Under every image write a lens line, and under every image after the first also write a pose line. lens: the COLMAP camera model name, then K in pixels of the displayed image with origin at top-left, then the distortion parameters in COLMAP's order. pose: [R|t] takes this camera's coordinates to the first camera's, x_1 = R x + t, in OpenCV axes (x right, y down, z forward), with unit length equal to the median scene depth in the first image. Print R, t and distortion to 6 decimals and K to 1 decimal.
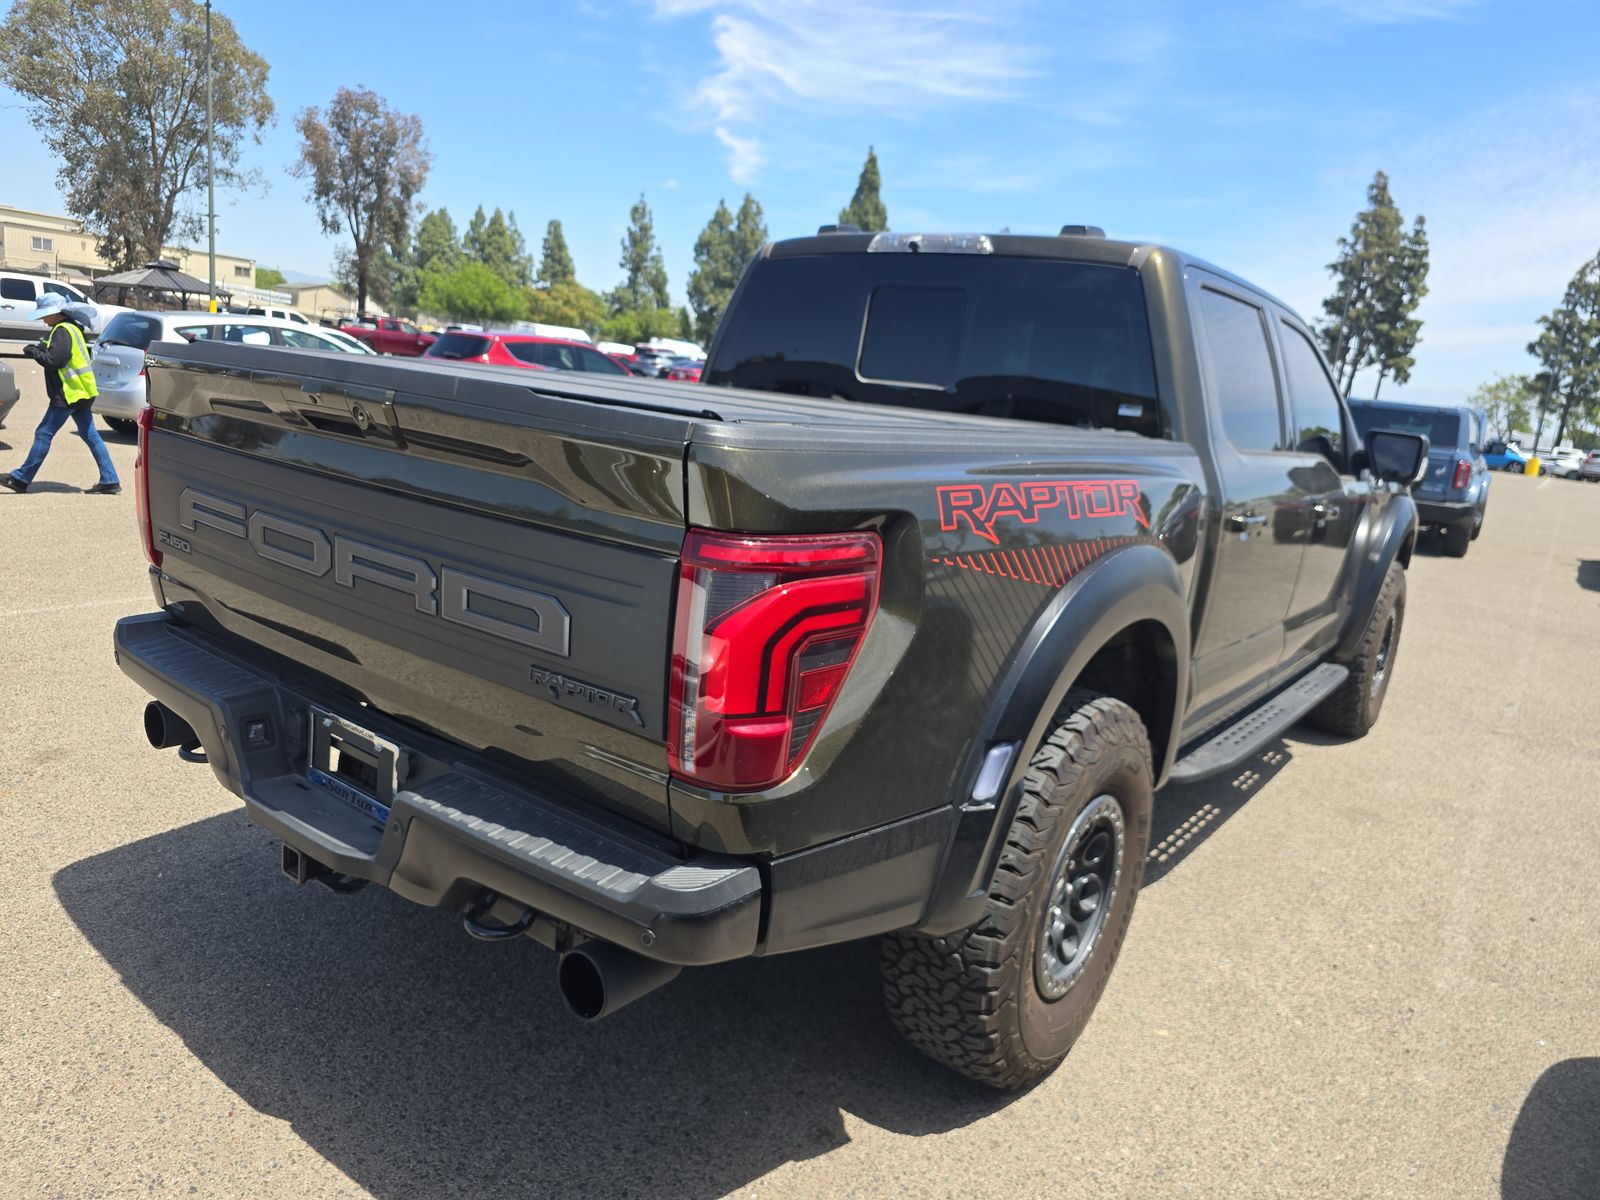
lens RADIAL K [[1089.6, 0, 796.6], [0, 1089.6, 595.4], [0, 0, 1]] dist [0.032359, -0.028388]
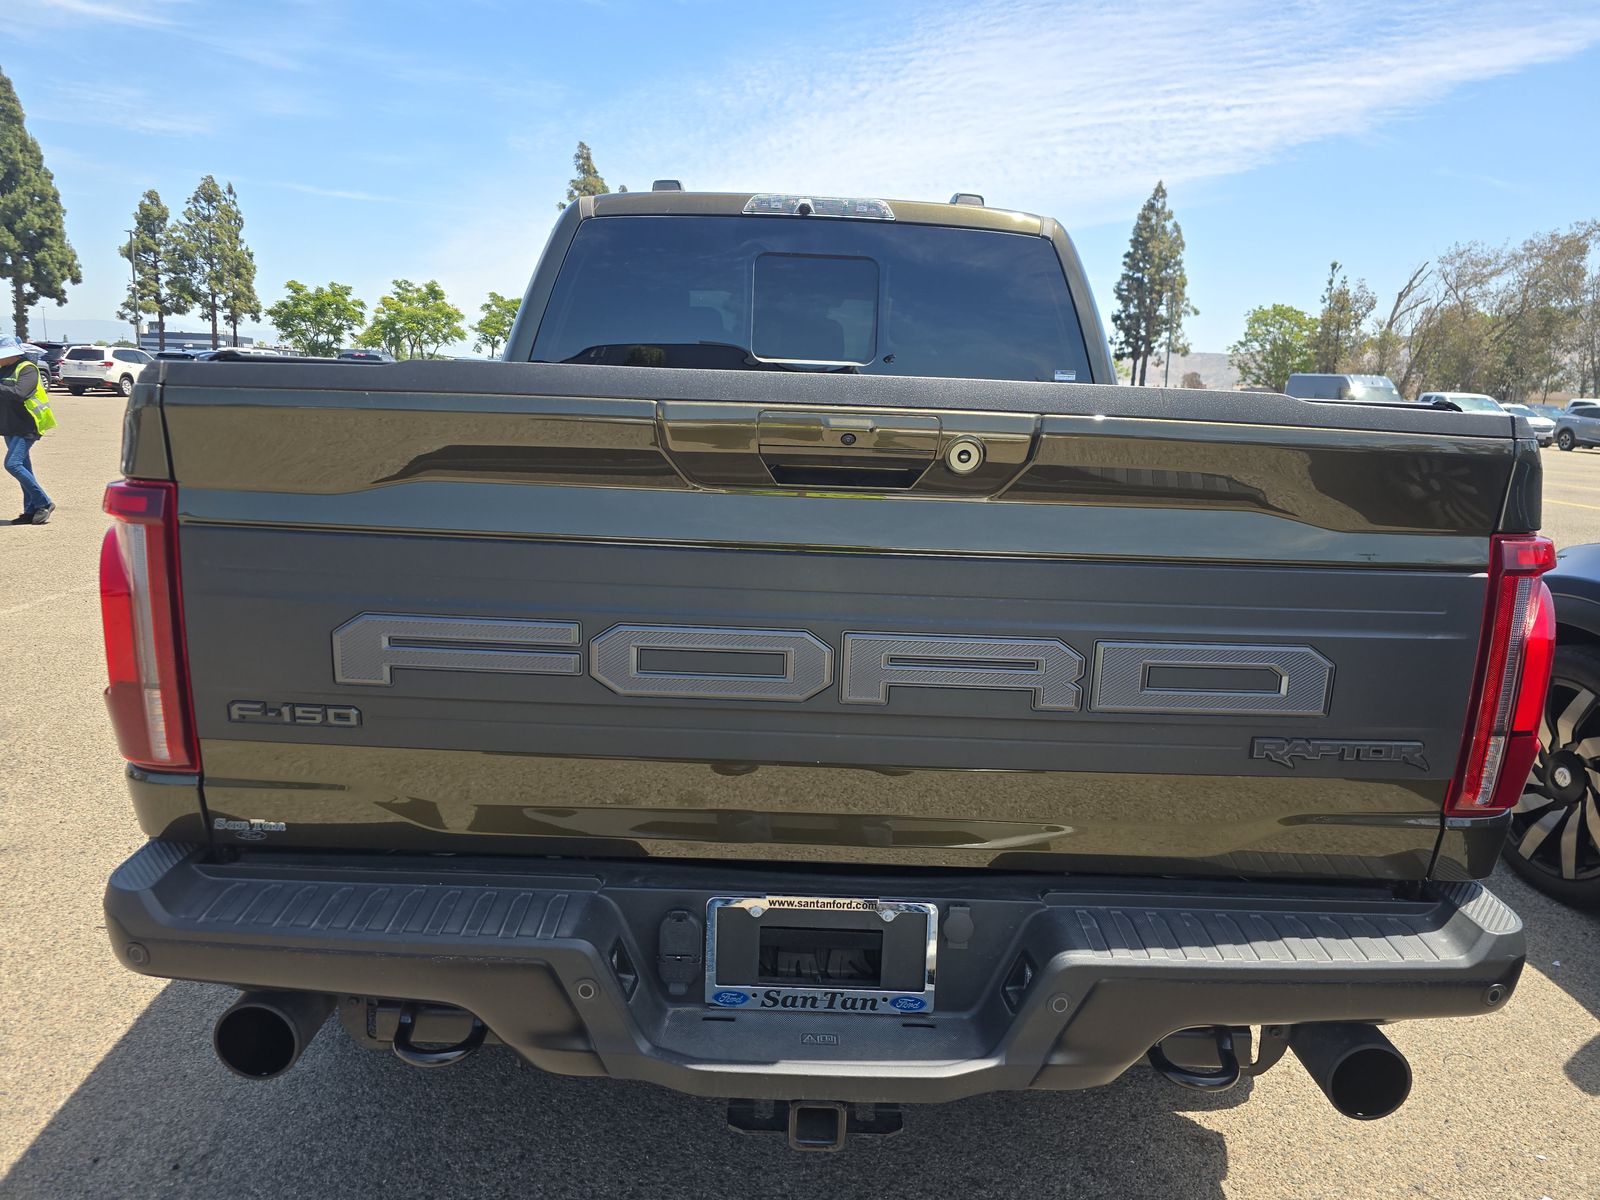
lens RADIAL K [[1089.6, 0, 804.3], [0, 1089.6, 601.5], [0, 0, 1]] dist [0.032359, -0.028388]
pose [[0.785512, -0.182331, 0.591376, -0.507780], [0.159309, 0.982983, 0.091463, -0.085554], [-0.597989, 0.022366, 0.801192, 0.289192]]
